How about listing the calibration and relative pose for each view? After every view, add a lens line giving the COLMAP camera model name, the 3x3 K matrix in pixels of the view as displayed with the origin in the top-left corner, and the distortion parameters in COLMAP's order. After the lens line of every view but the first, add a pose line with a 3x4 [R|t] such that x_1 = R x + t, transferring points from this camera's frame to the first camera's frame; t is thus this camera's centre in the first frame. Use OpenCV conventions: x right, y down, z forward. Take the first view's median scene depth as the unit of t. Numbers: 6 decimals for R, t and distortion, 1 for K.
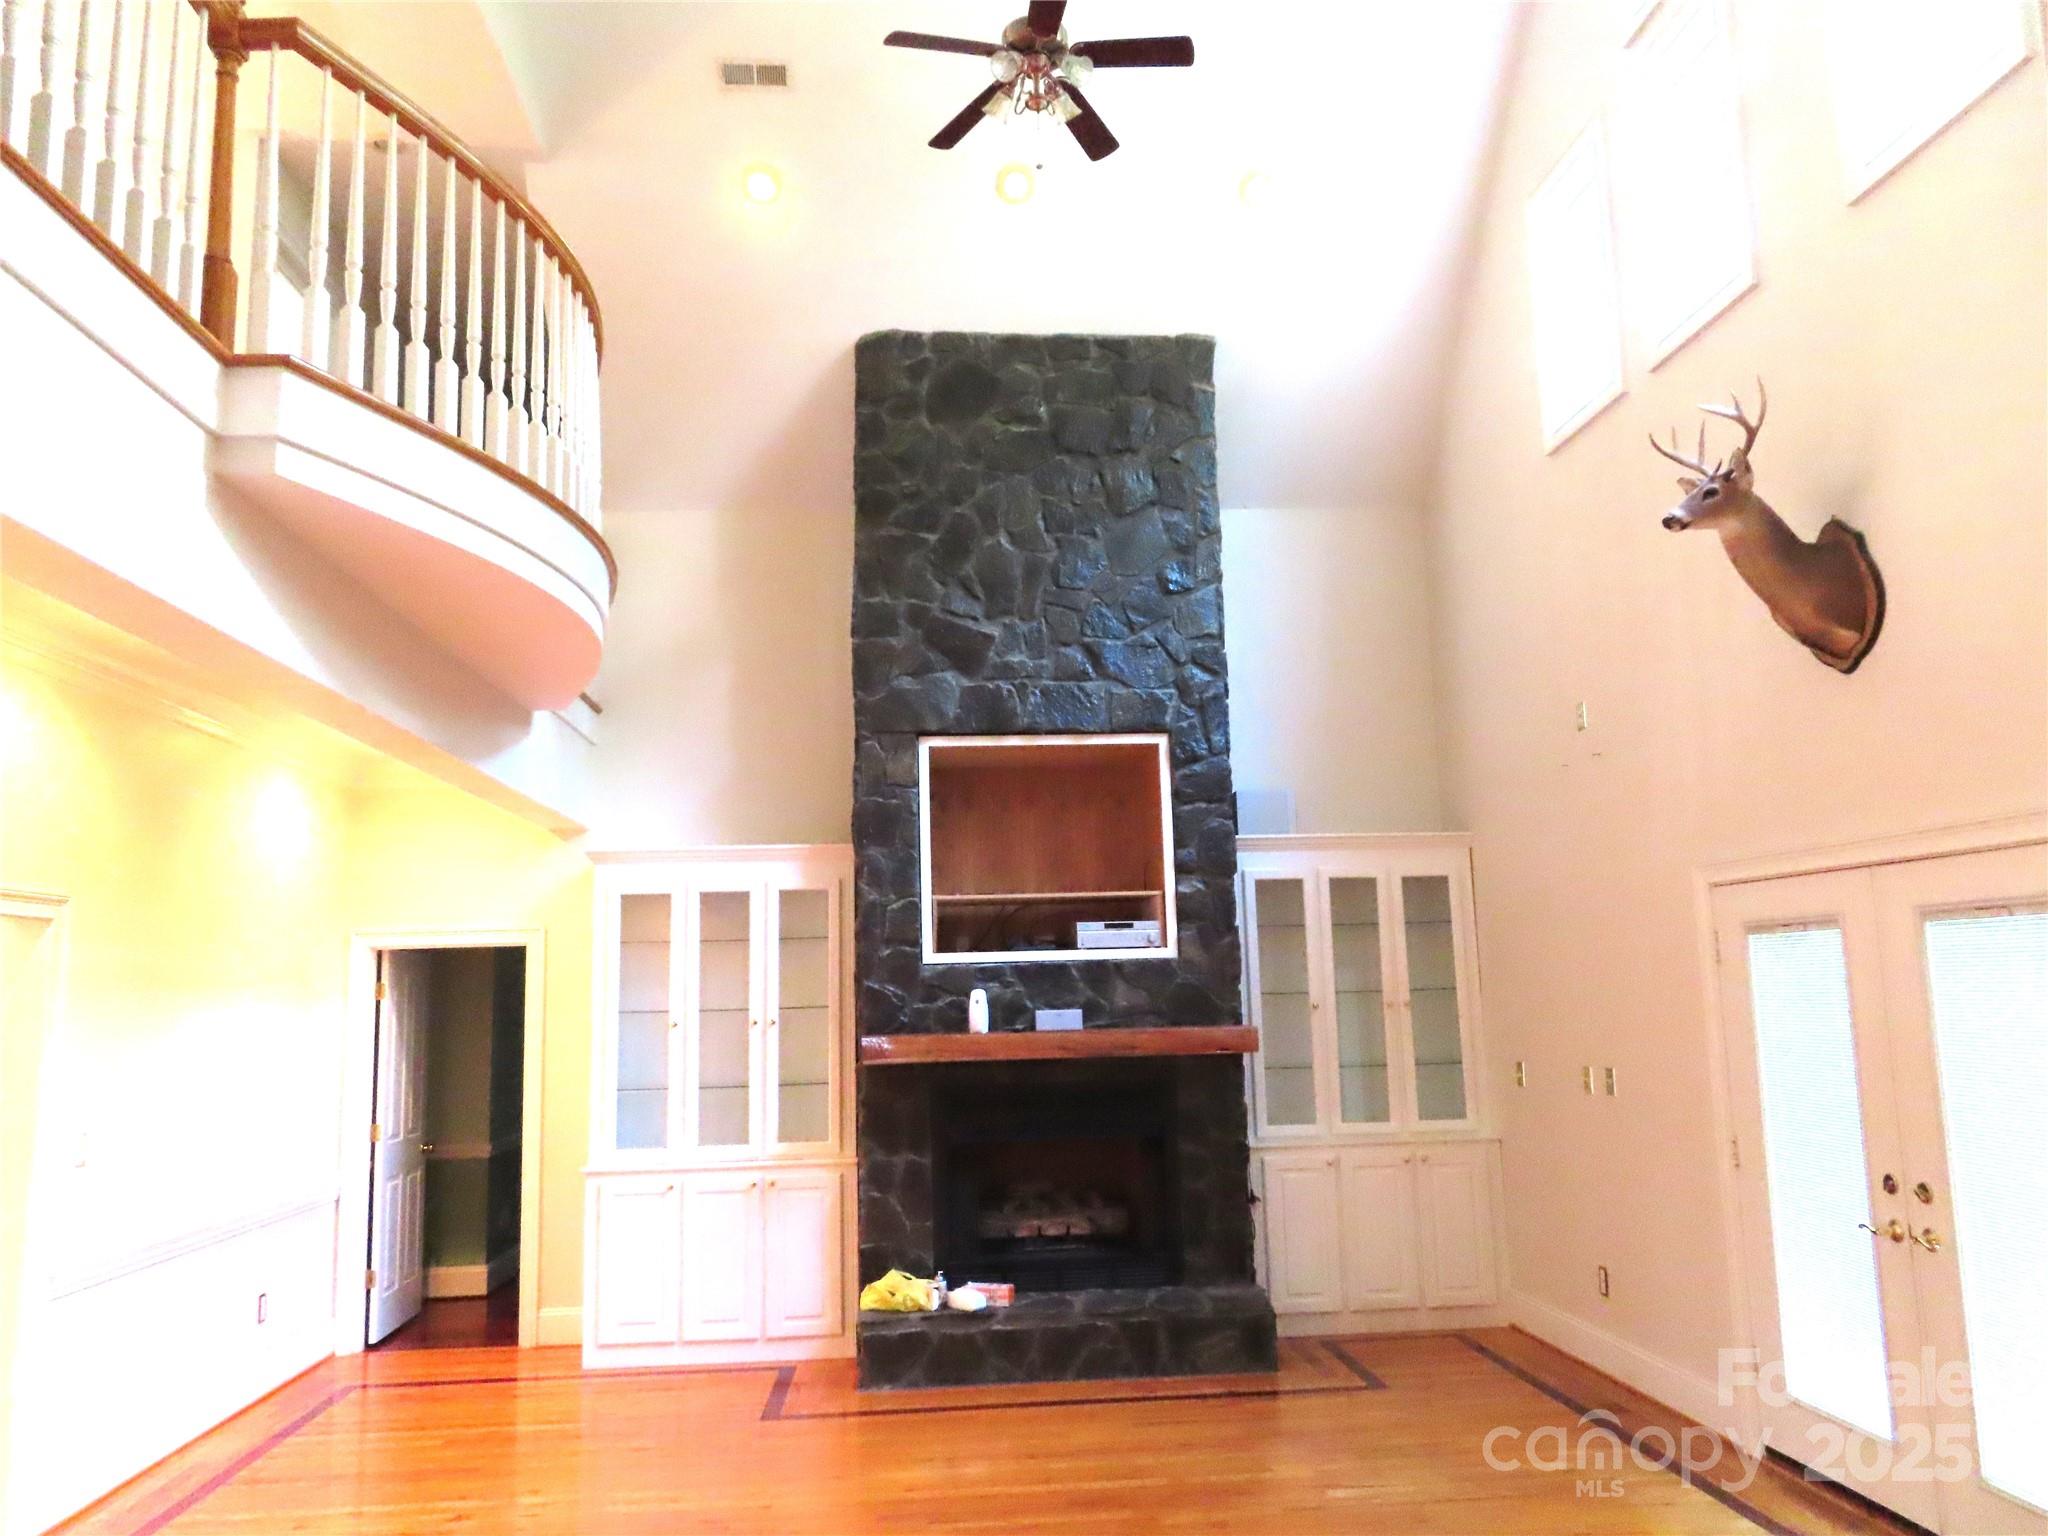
lens RADIAL K [[1457.7, 0, 1033.6], [0, 1457.7, 771.3], [0, 0, 1]] dist [-0.008053, -0.014080]
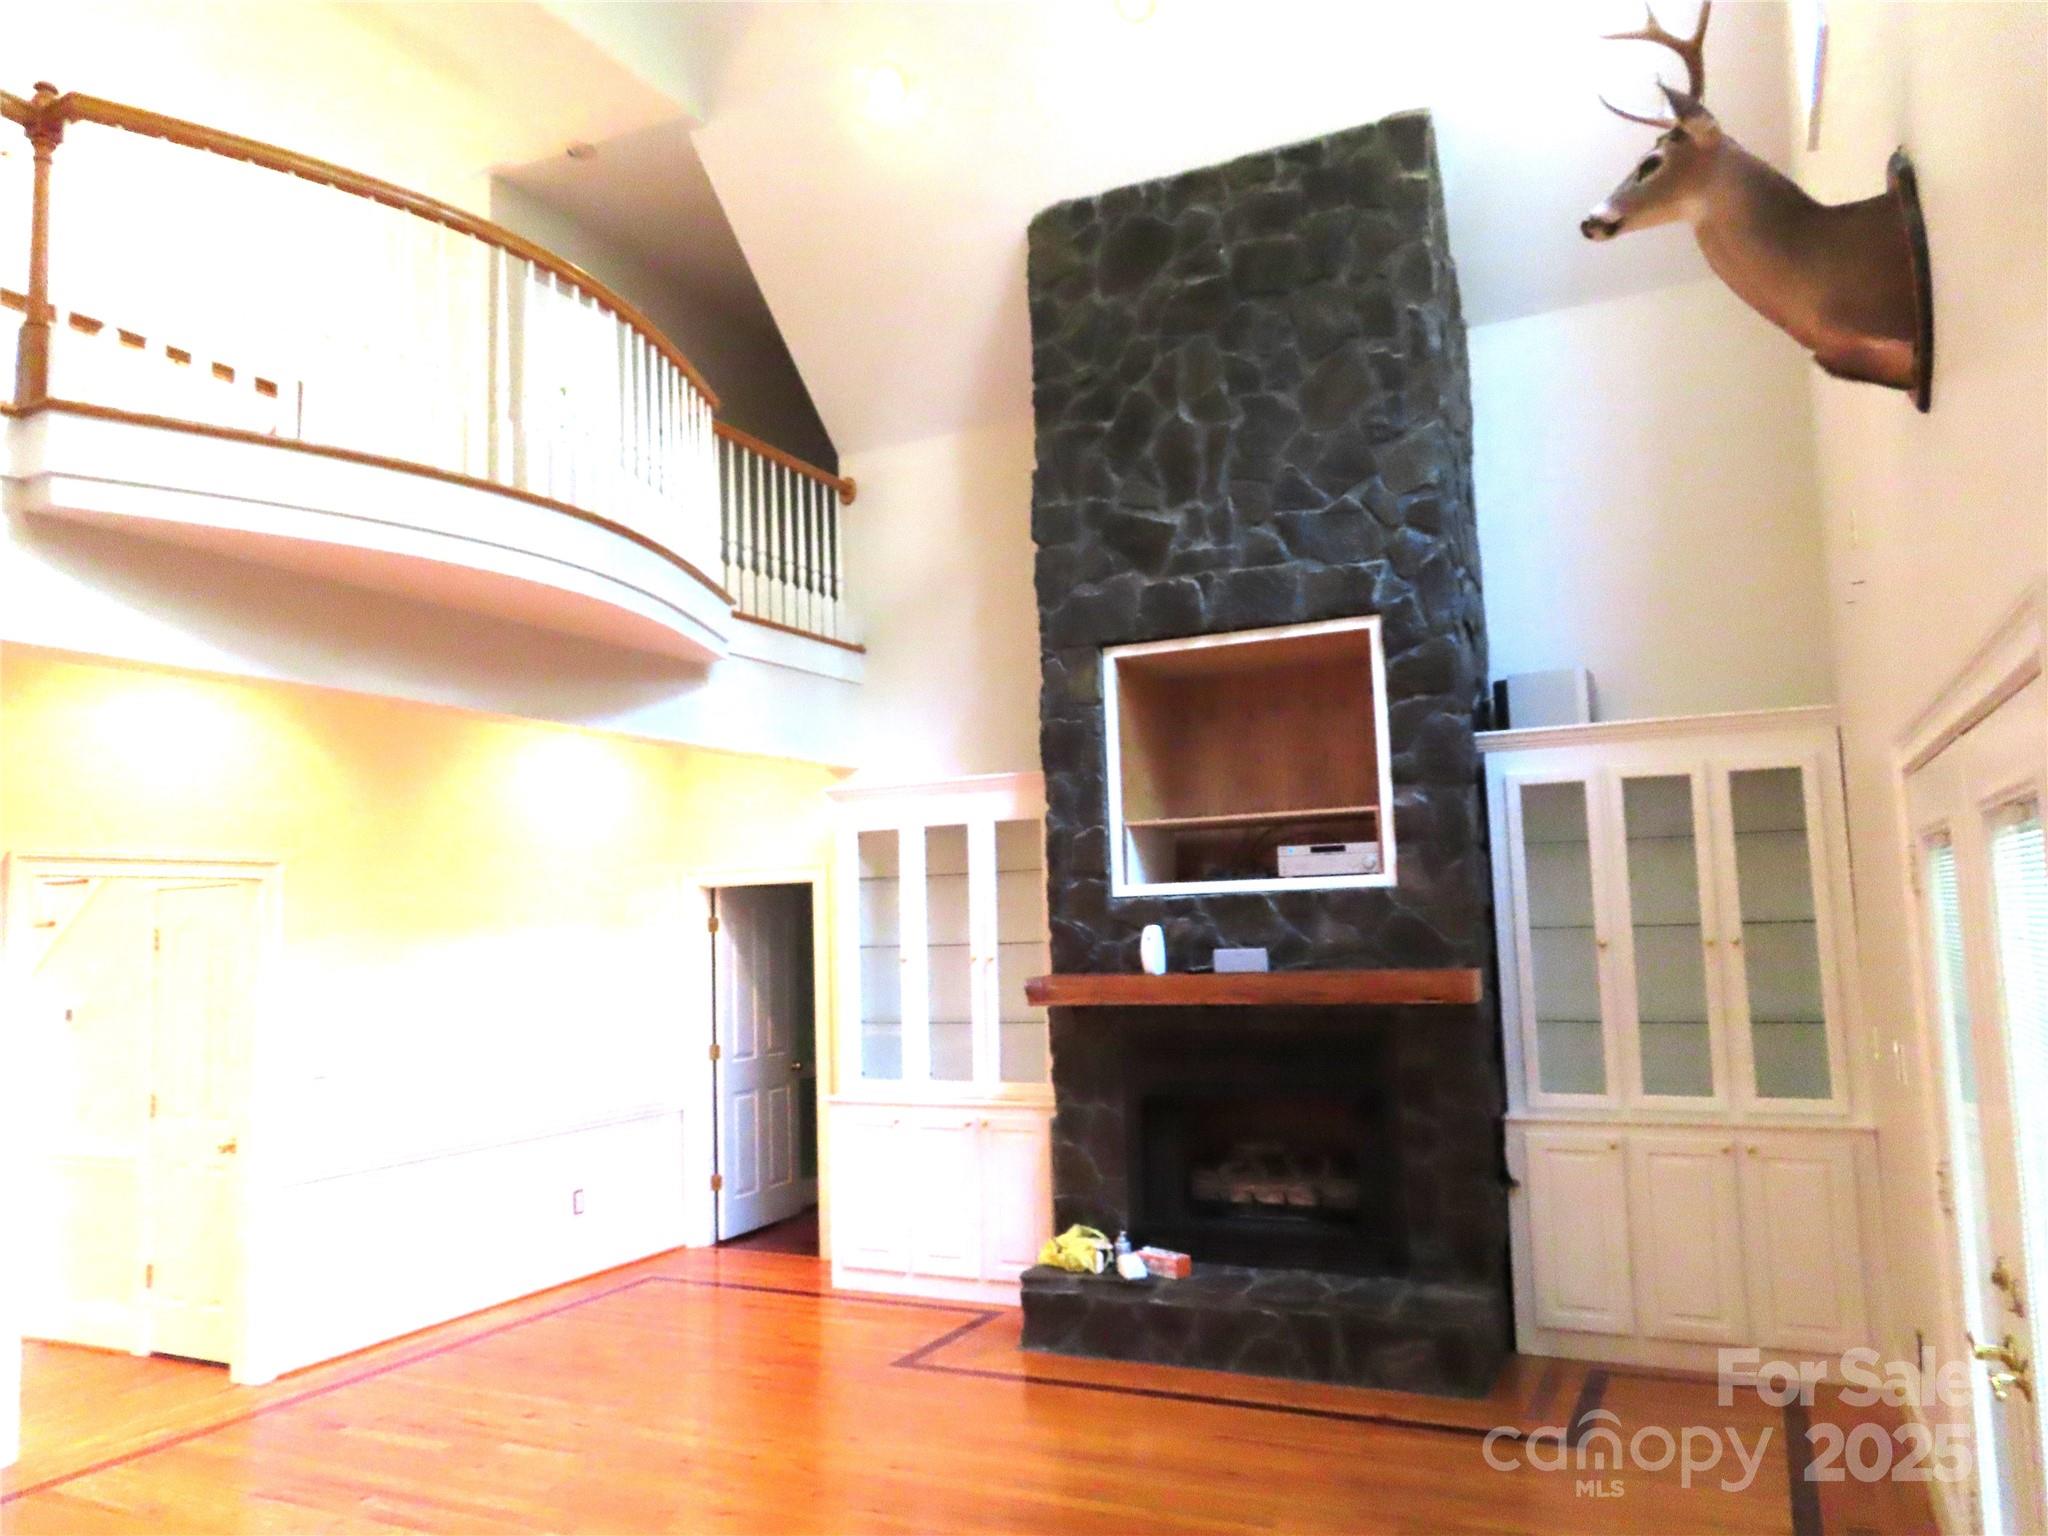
lens RADIAL K [[1457.7, 0, 1021.7], [0, 1457.7, 771.9], [0, 0, 1]] dist [-0.008053, -0.014080]
pose [[0.854632, -0.054612, -0.516355, 0.342814], [0.086379, 0.995550, 0.037675, 0.014309], [0.511999, -0.076801, 0.855546, 0.190860]]
